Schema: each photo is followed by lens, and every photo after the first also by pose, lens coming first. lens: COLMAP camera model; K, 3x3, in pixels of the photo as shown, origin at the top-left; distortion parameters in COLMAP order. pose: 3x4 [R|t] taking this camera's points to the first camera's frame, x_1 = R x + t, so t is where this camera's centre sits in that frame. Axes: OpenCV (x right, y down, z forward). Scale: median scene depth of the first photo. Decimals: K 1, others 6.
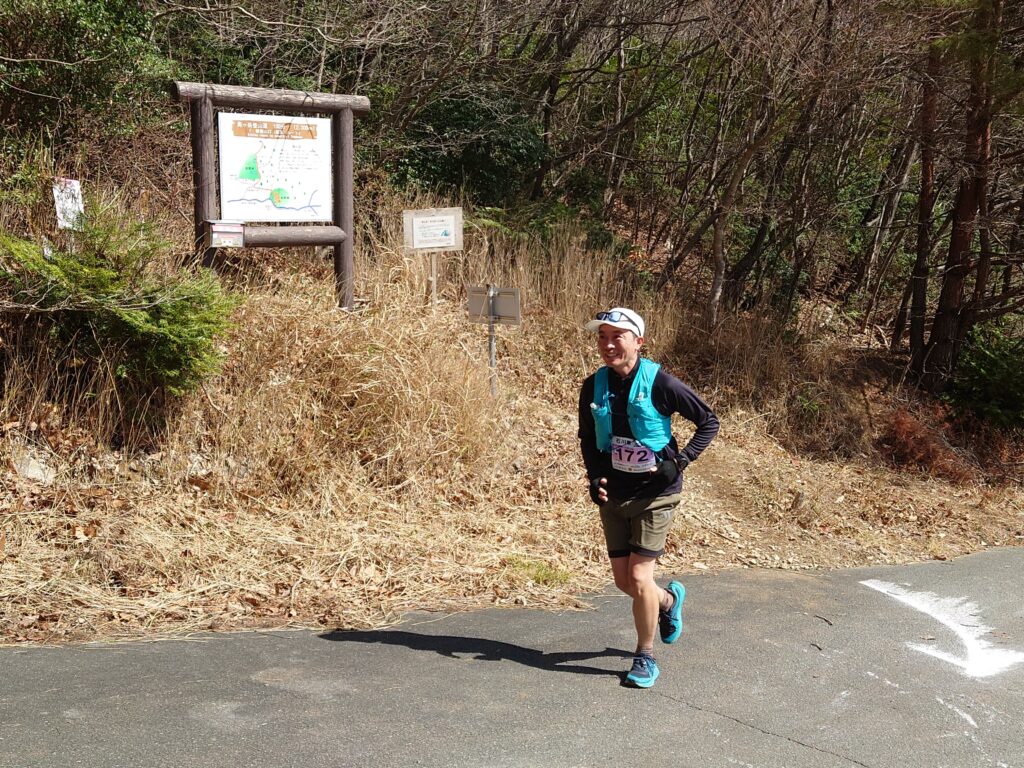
lens RADIAL K [[1165.4, 0, 511.1], [0, 1165.4, 380.5], [0, 0, 1]] dist [0.058513, -0.011078]
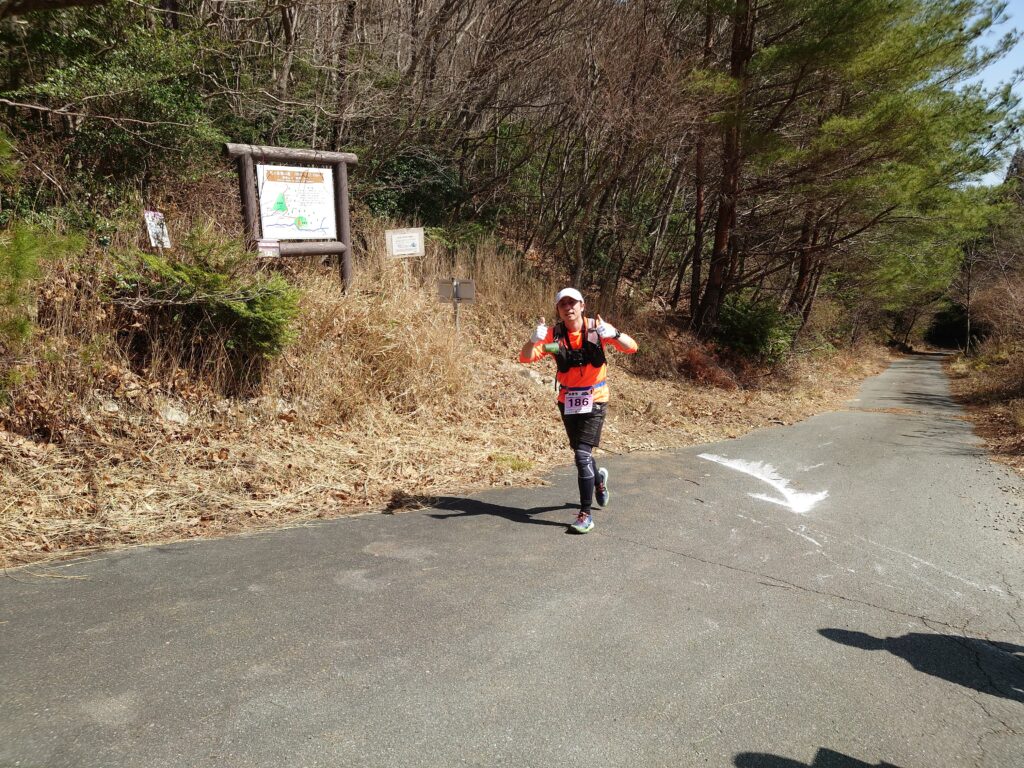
lens RADIAL K [[712.3, 0, 503.1], [0, 712.3, 386.1], [0, 0, 1]] dist [0.081978, -0.088026]
pose [[0.991710, -0.046945, 0.119613, -0.085886], [0.038468, 0.996647, 0.072218, -0.006346], [-0.122602, -0.067018, 0.990191, 0.059869]]
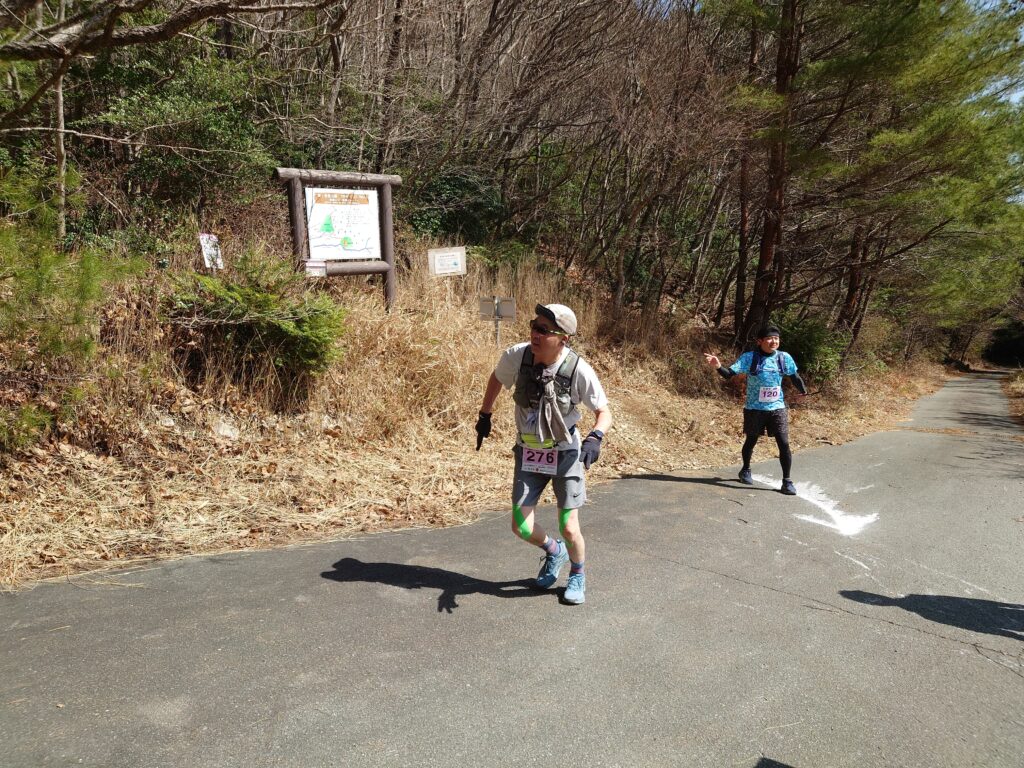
lens RADIAL K [[713.5, 0, 500.1], [0, 713.5, 389.1], [0, 0, 1]] dist [0.078200, -0.083129]
pose [[0.997347, -0.040611, 0.060411, -0.086759], [0.037580, 0.998018, 0.050485, -0.007279], [-0.062341, -0.048081, 0.996896, 0.052930]]
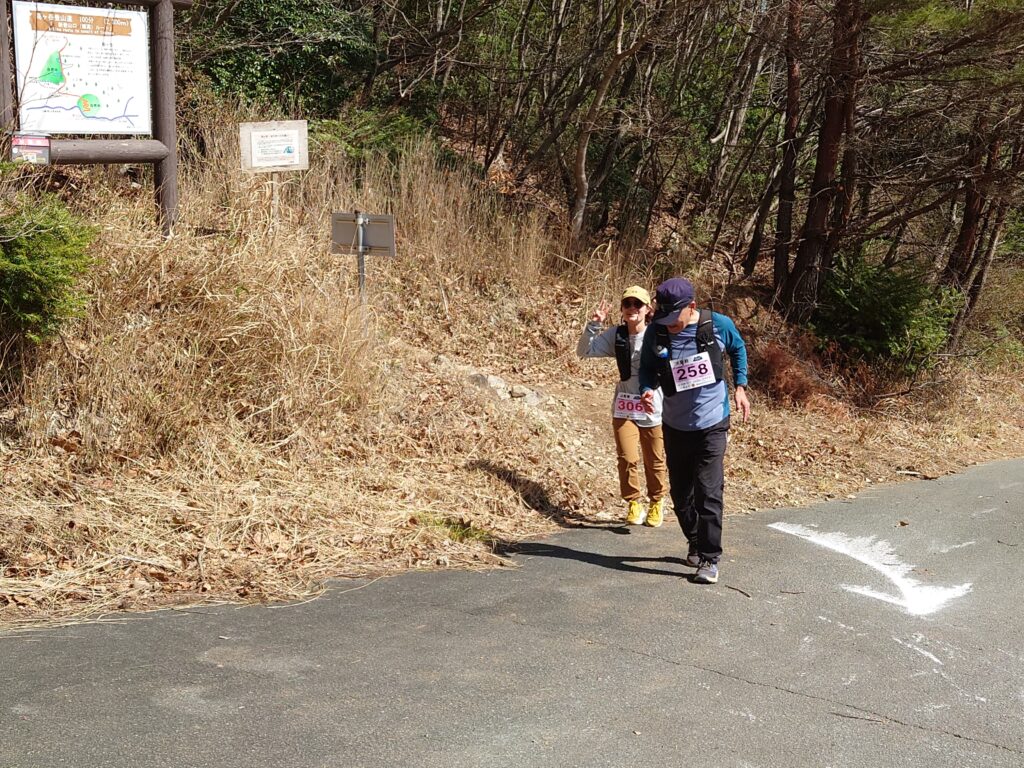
lens RADIAL K [[1317.2, 0, 517.0], [0, 1317.2, 387.1], [0, 0, 1]] dist [0.060563, -0.005275]
pose [[0.984663, -0.023204, 0.172920, -0.089650], [0.013397, 0.998246, 0.057666, -0.005499], [-0.173955, -0.054465, 0.983246, -0.015609]]
